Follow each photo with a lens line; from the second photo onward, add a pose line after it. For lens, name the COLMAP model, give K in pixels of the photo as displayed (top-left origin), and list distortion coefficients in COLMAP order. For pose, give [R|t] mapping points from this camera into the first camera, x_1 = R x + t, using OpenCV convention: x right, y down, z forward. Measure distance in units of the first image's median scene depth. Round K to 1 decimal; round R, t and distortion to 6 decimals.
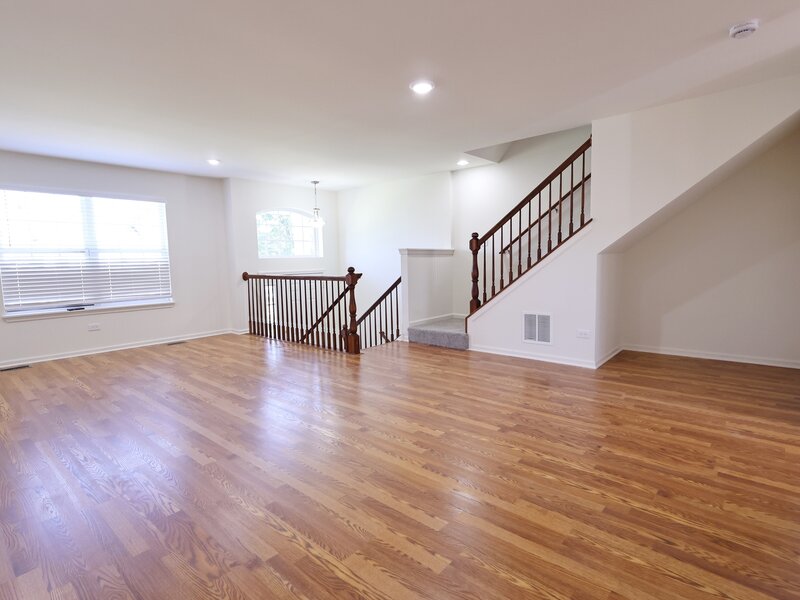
lens RADIAL K [[418.2, 0, 400.0], [0, 418.2, 300.0], [0, 0, 1]] dist [-0.001200, -0.000260]
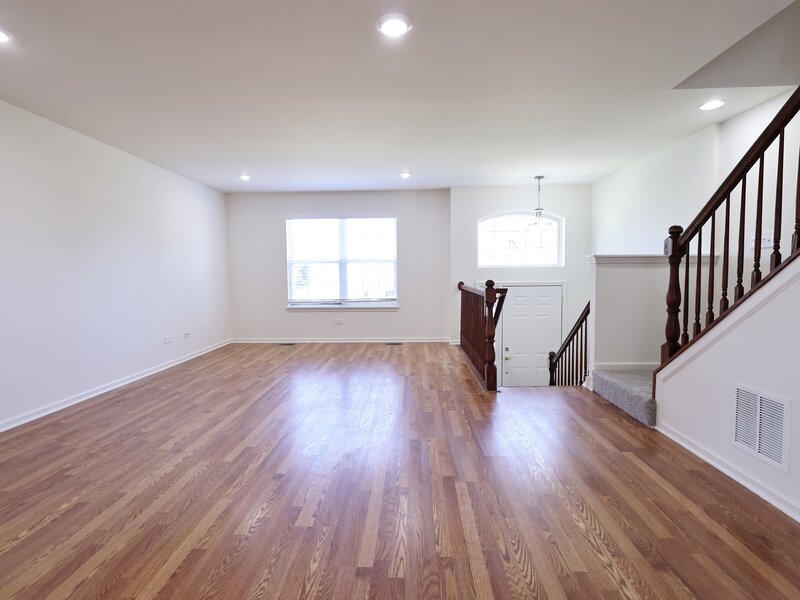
lens RADIAL K [[418.2, 0, 400.0], [0, 418.2, 300.0], [0, 0, 1]] dist [-0.001200, -0.000260]
pose [[0.635001, 0.065867, -0.769698, 0.382948], [-0.079505, 0.996640, 0.019695, -0.042474], [0.768409, 0.048689, 0.638104, 0.358117]]
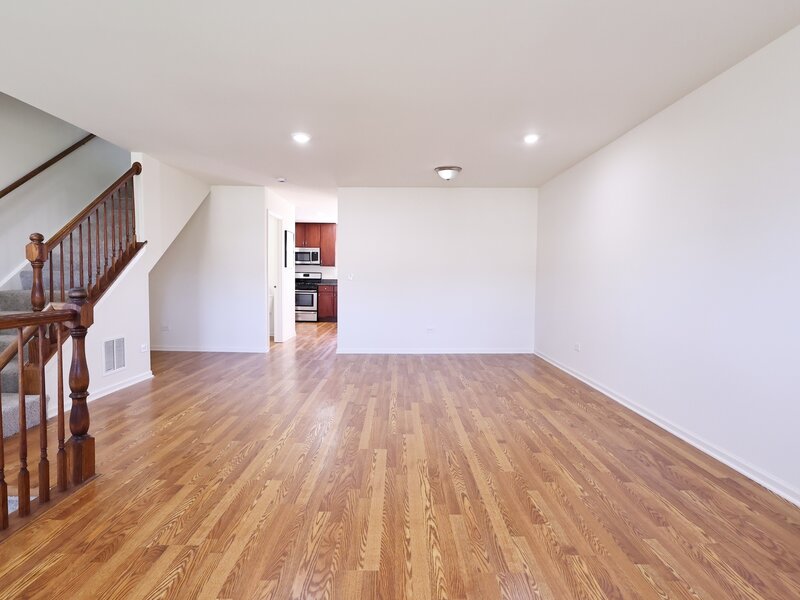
lens RADIAL K [[436.1, 0, 400.0], [0, 436.1, 300.0], [0, 0, 1]] dist [-0.002704, -0.000936]
pose [[-0.661894, -0.024015, 0.749213, -0.689329], [0.078674, 0.991741, 0.101294, -0.084654], [-0.745457, 0.125990, -0.654538, 1.035500]]
